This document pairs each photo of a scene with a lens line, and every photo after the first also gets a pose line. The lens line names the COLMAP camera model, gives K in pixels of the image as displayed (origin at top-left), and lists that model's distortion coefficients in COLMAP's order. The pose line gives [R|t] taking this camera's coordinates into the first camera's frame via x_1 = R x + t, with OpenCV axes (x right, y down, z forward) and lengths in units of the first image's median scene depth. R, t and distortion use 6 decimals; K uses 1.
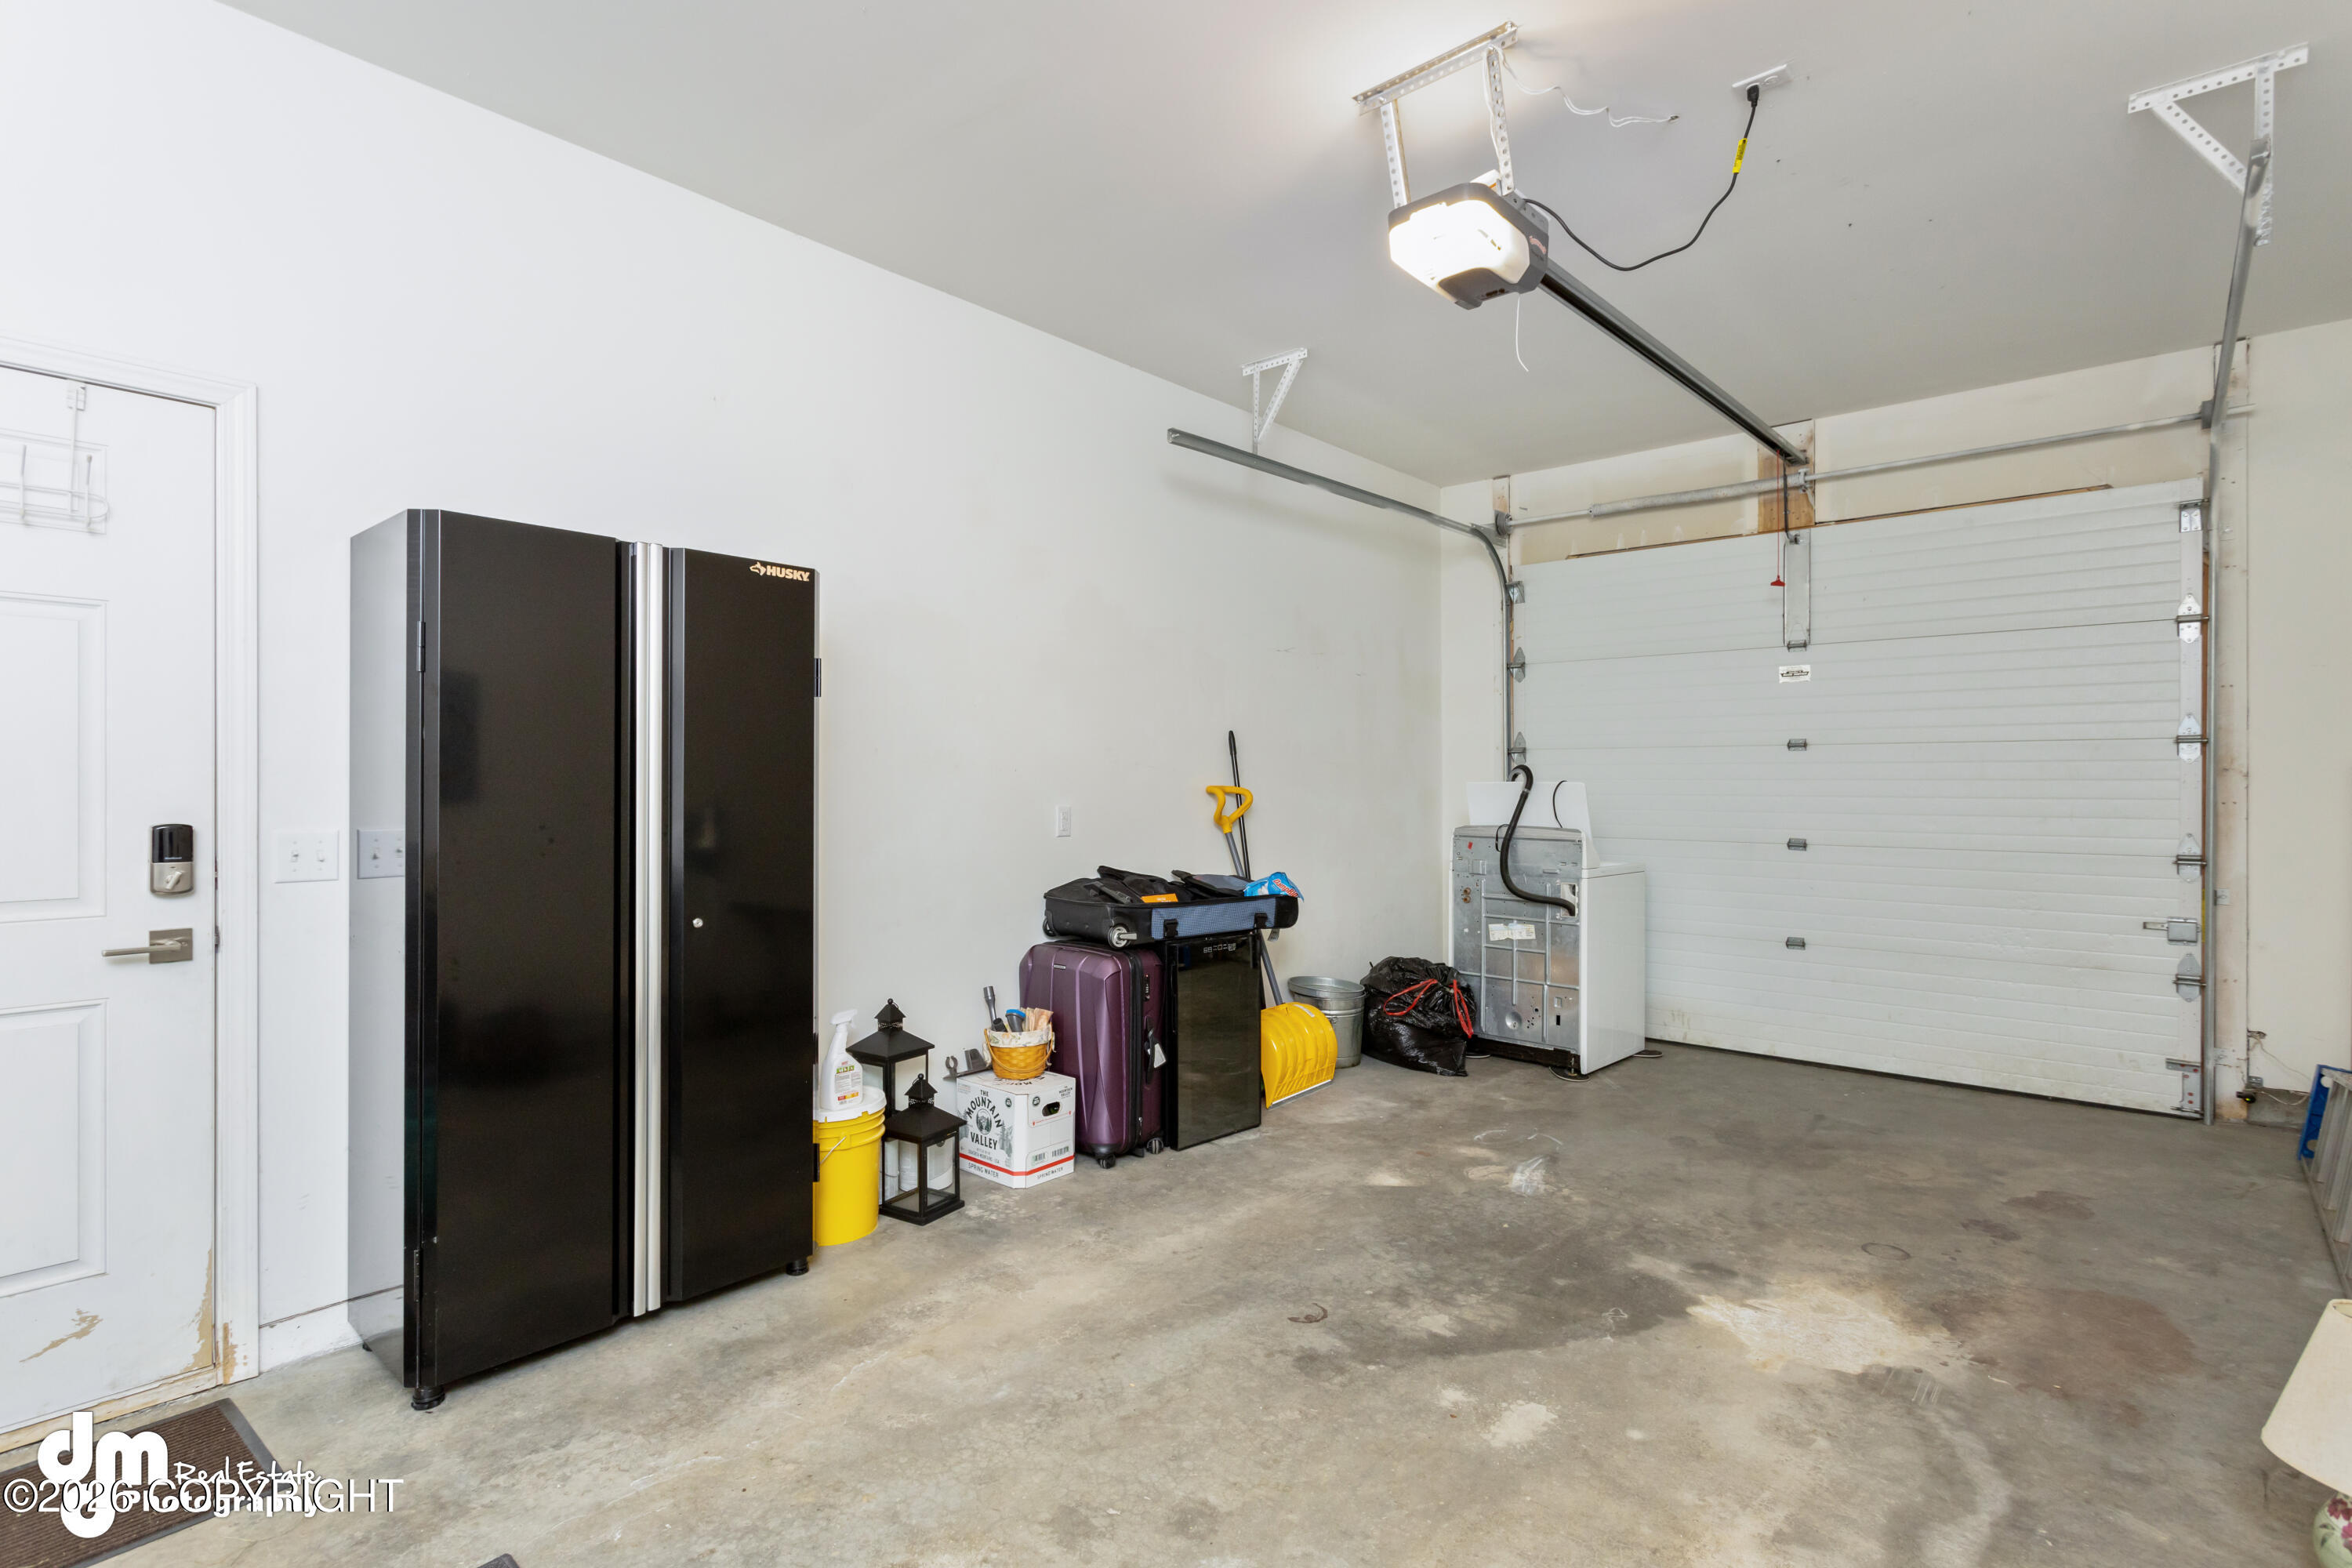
lens RADIAL K [[1130.6, 0, 1176.0], [0, 1130.6, 784.0], [0, 0, 1]] dist [-0.000185, 0.001522]
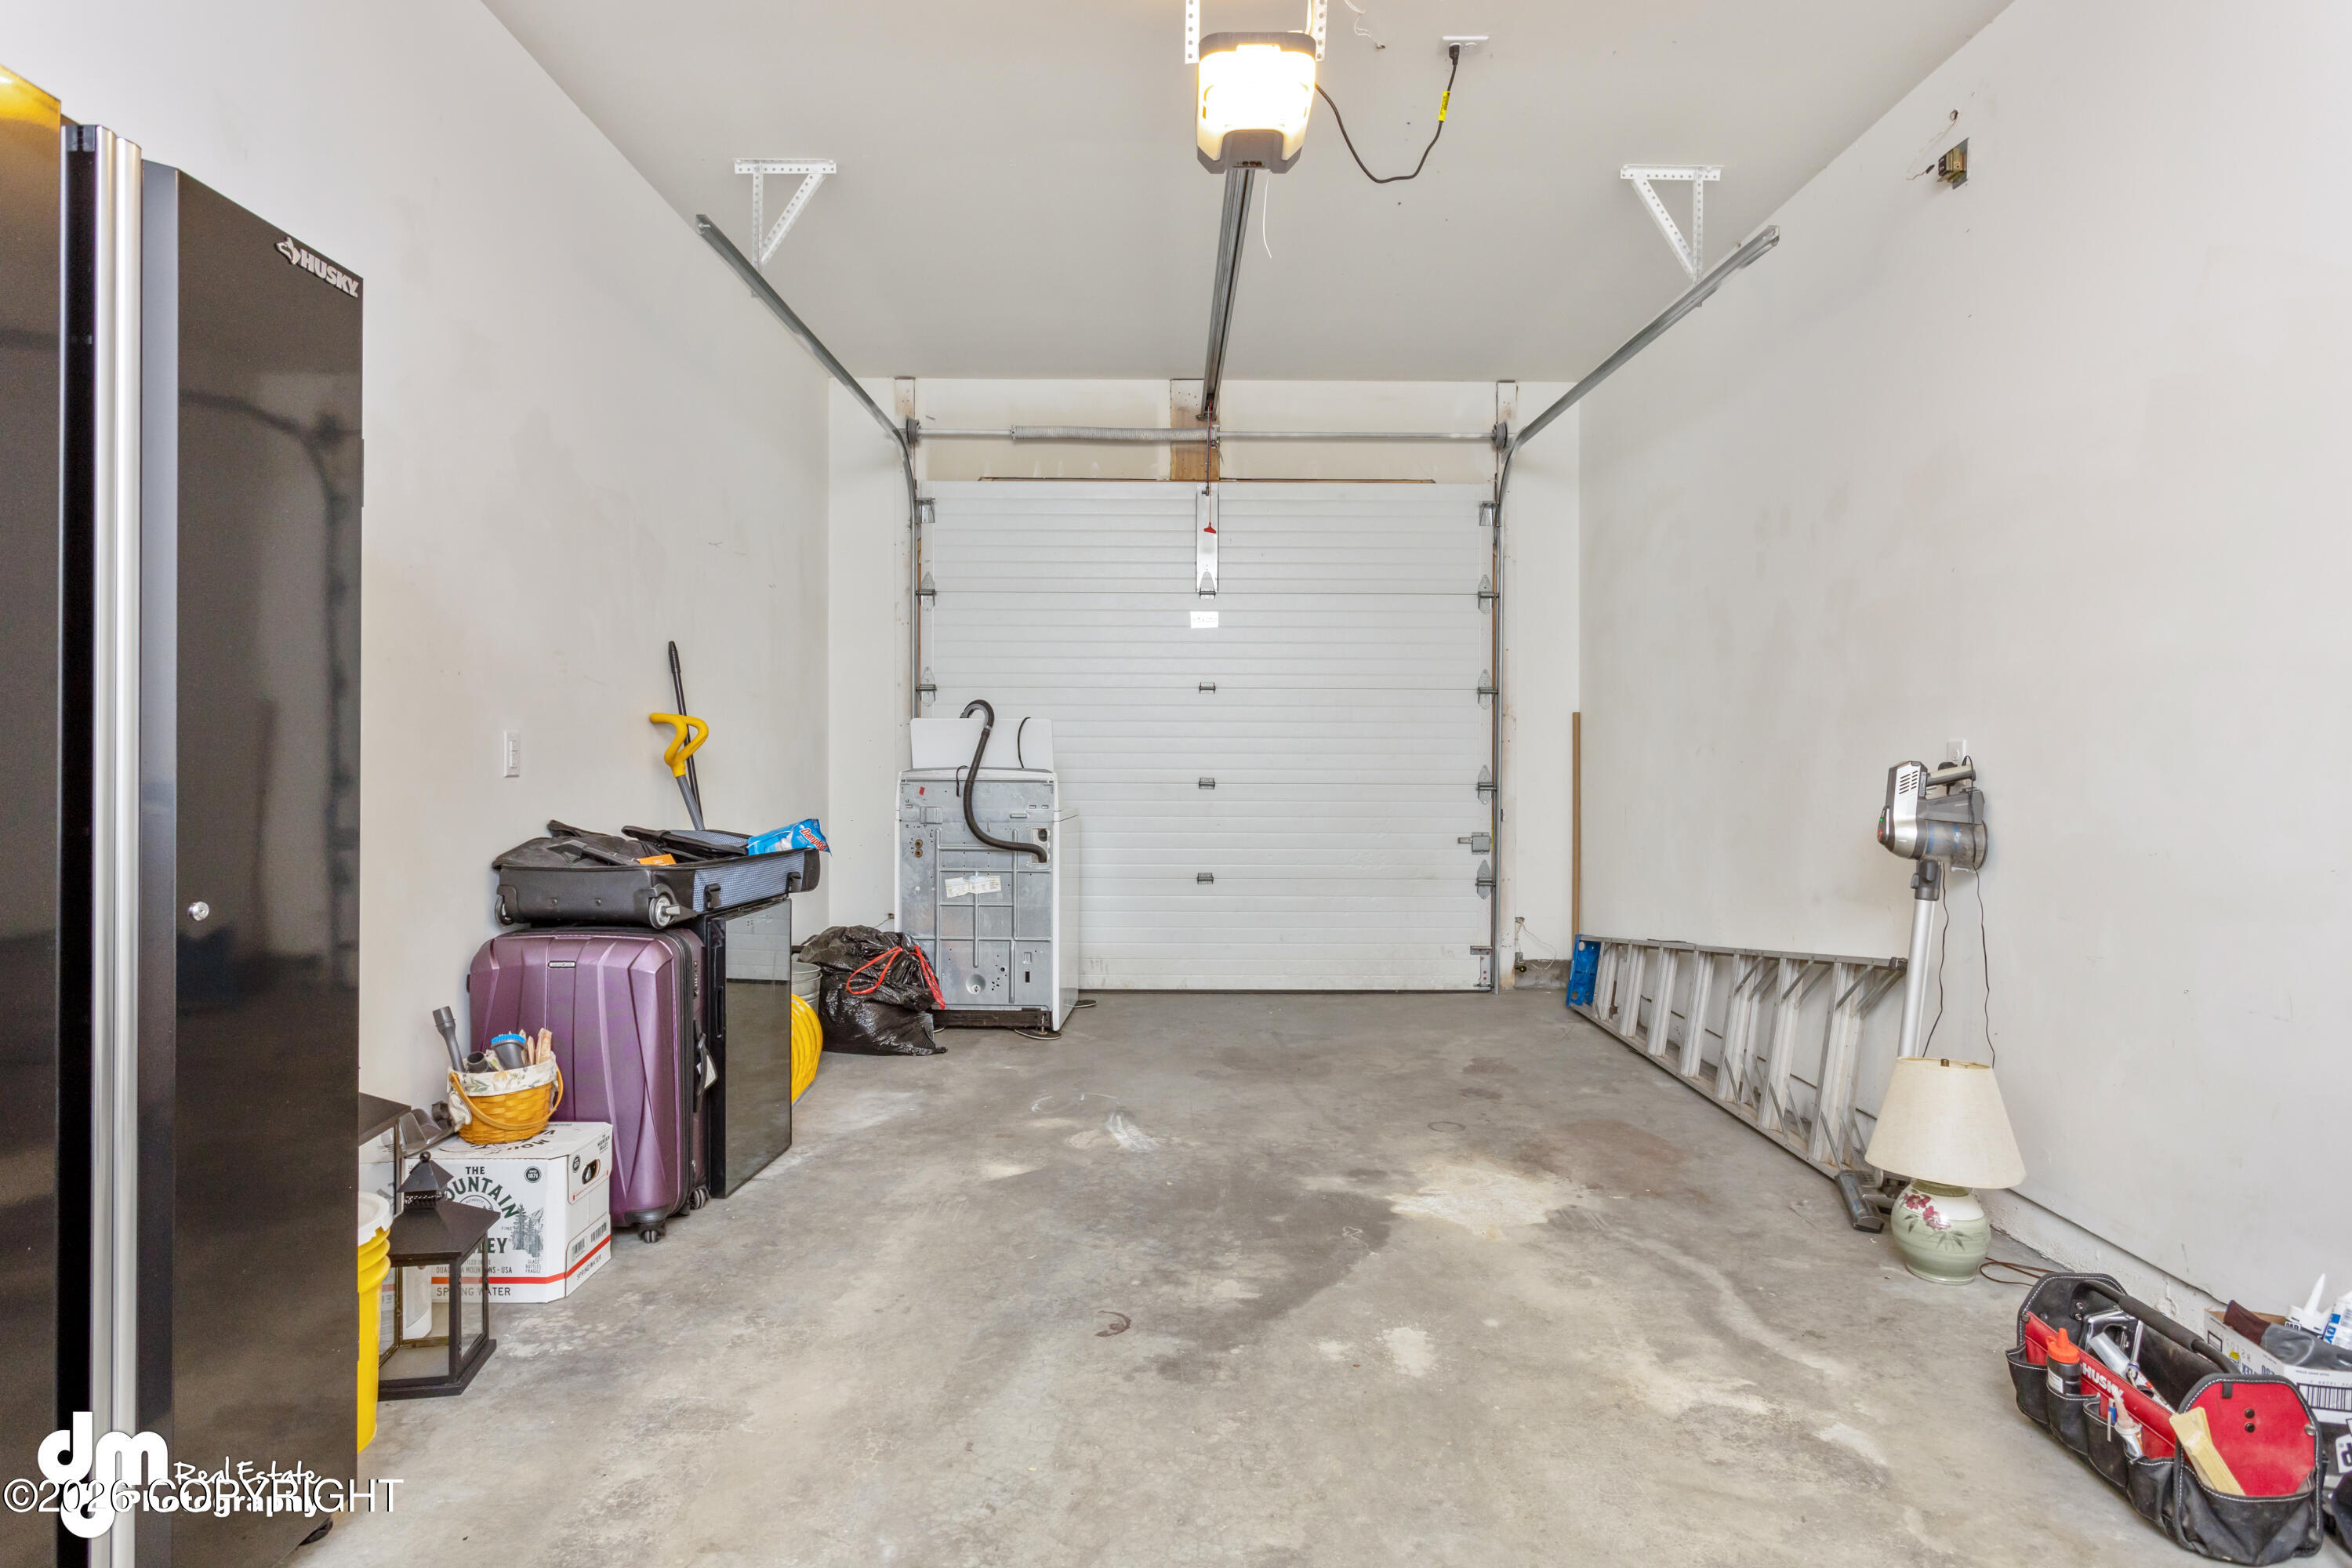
lens RADIAL K [[1260.1, 0, 1177.9], [0, 1260.1, 753.4], [0, 0, 1]] dist [-0.004550, 0.000974]
pose [[0.750865, 0.001406, 0.660454, -0.330303], [-0.000820, 0.999999, -0.001197, 0.037295], [-0.660455, 0.000357, 0.750866, 0.198039]]
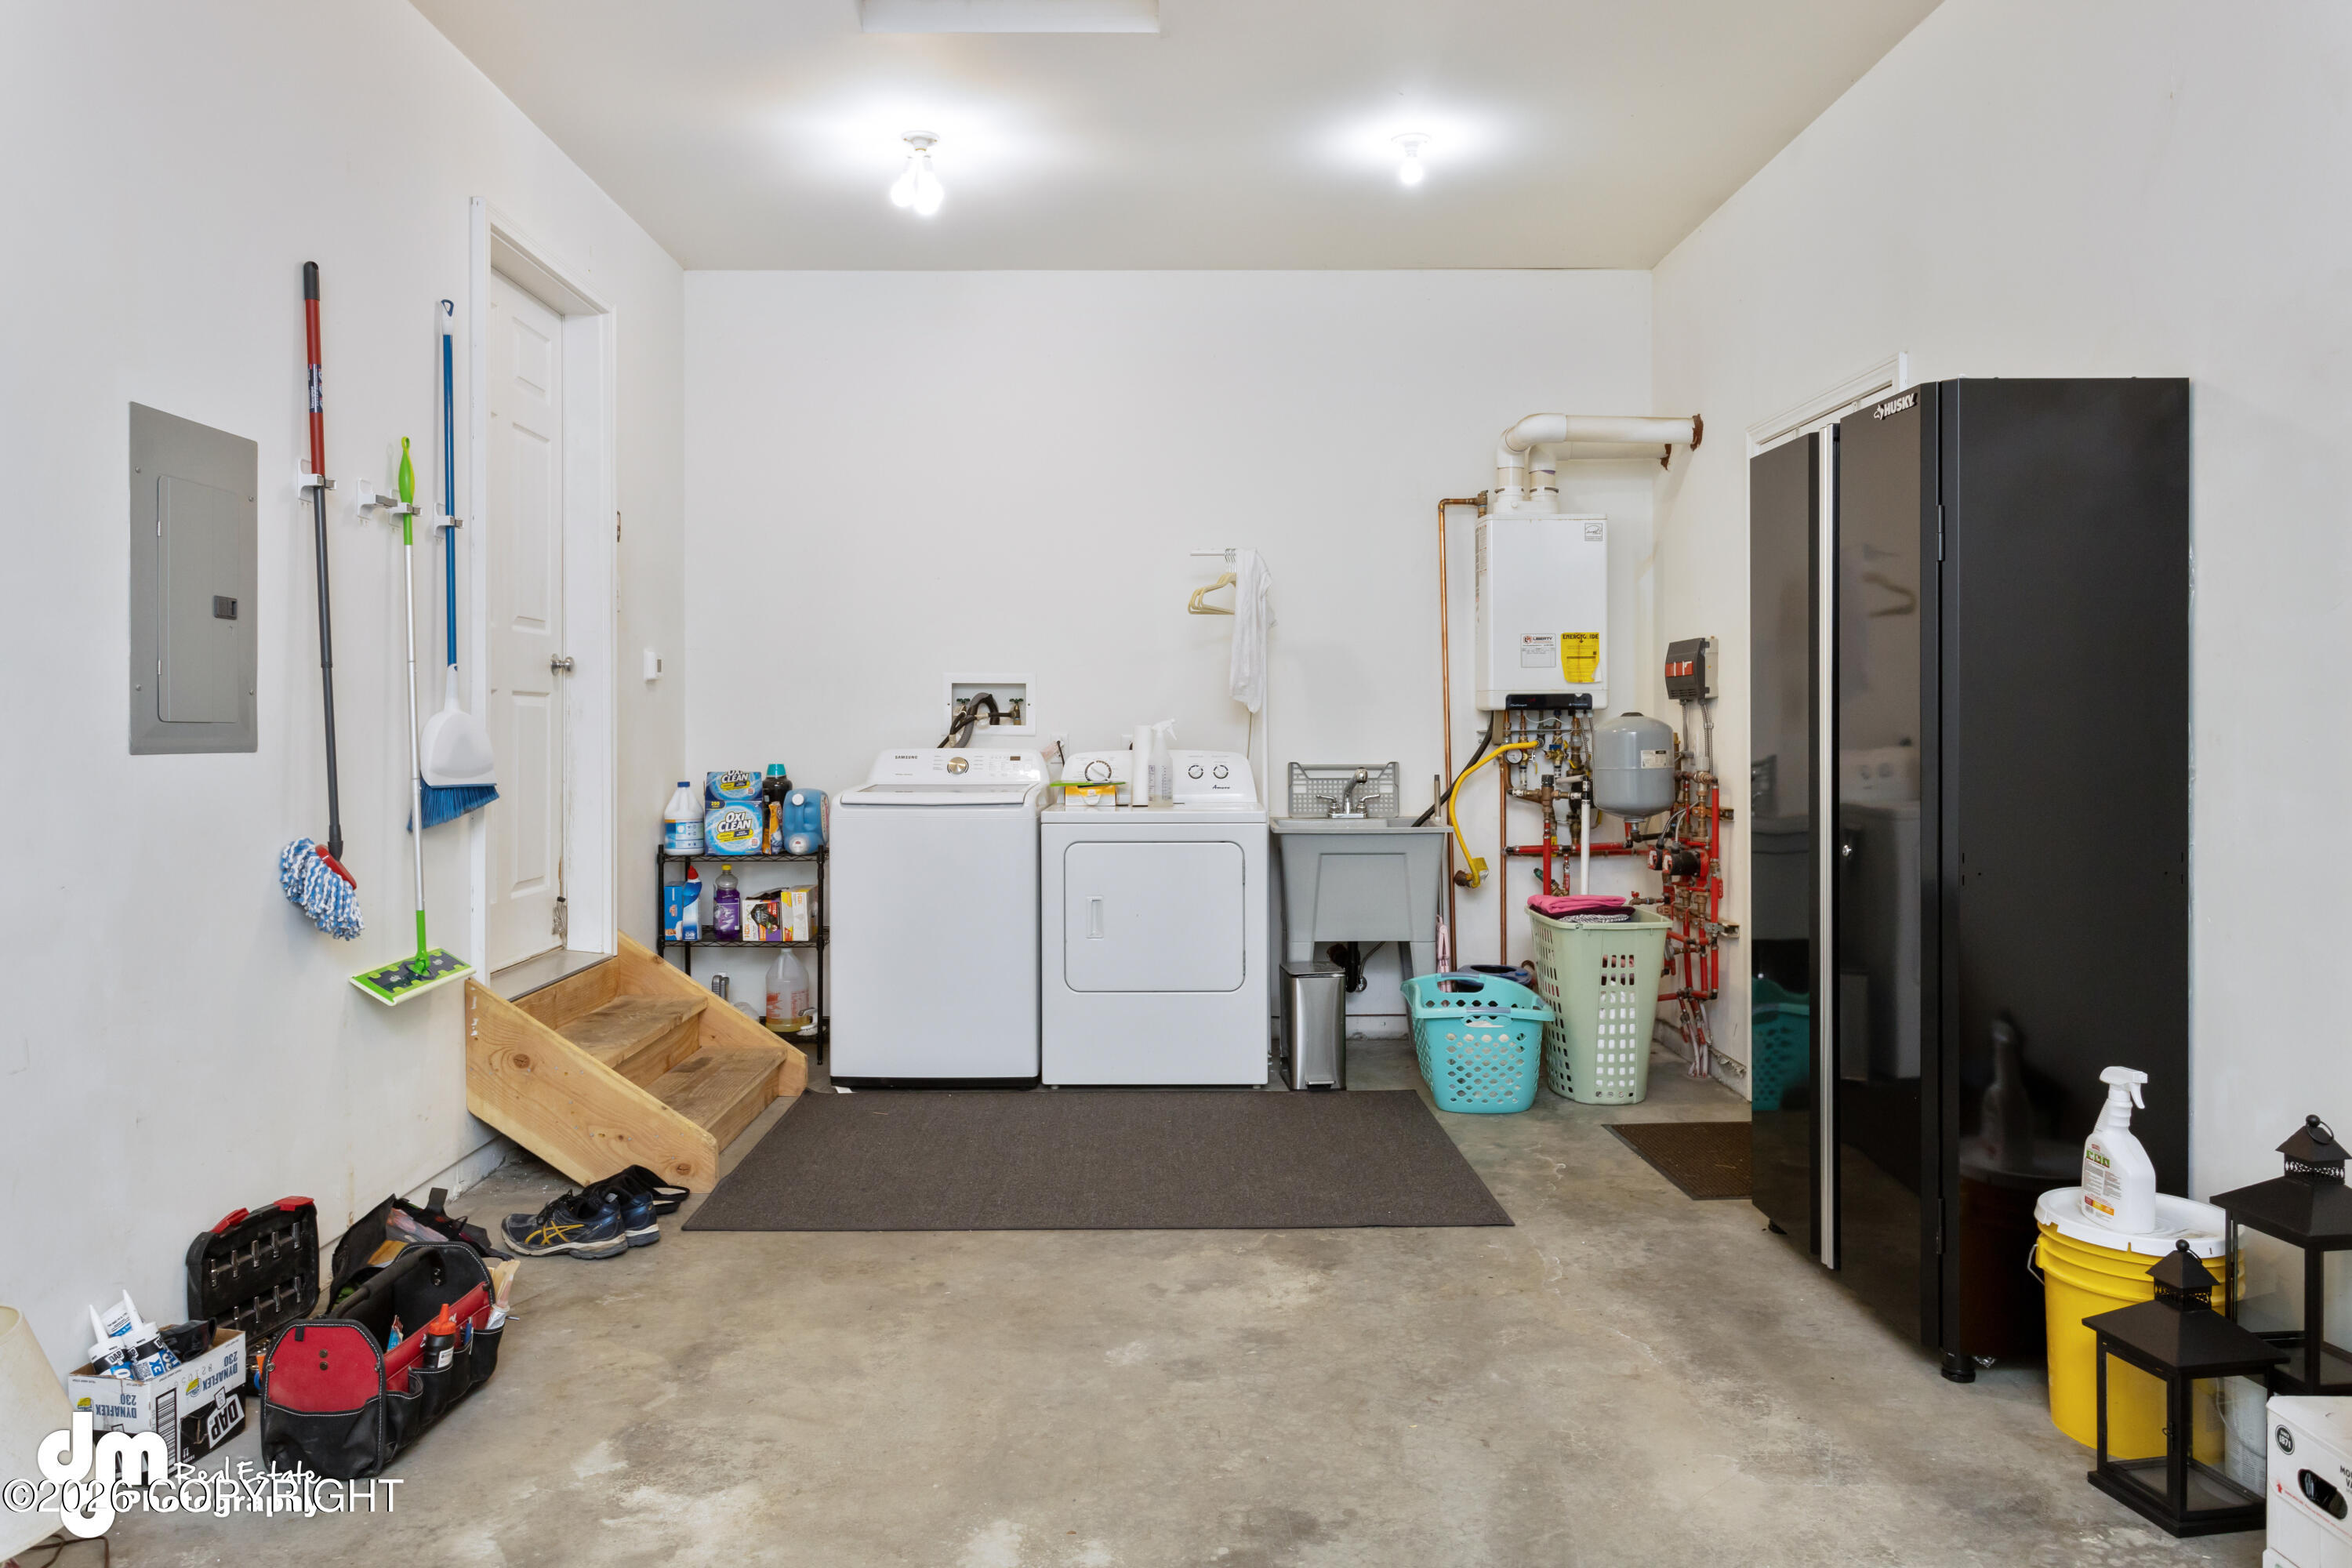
lens RADIAL K [[1598.4, 0, 1170.1], [0, 1598.4, 721.3], [0, 0, 1]] dist [0.001613, 0.000803]
pose [[-0.750241, 0.002298, -0.661160, 0.539579], [0.000561, 0.999996, 0.002839, 0.015854], [0.661164, 0.001759, -0.750240, 1.111161]]
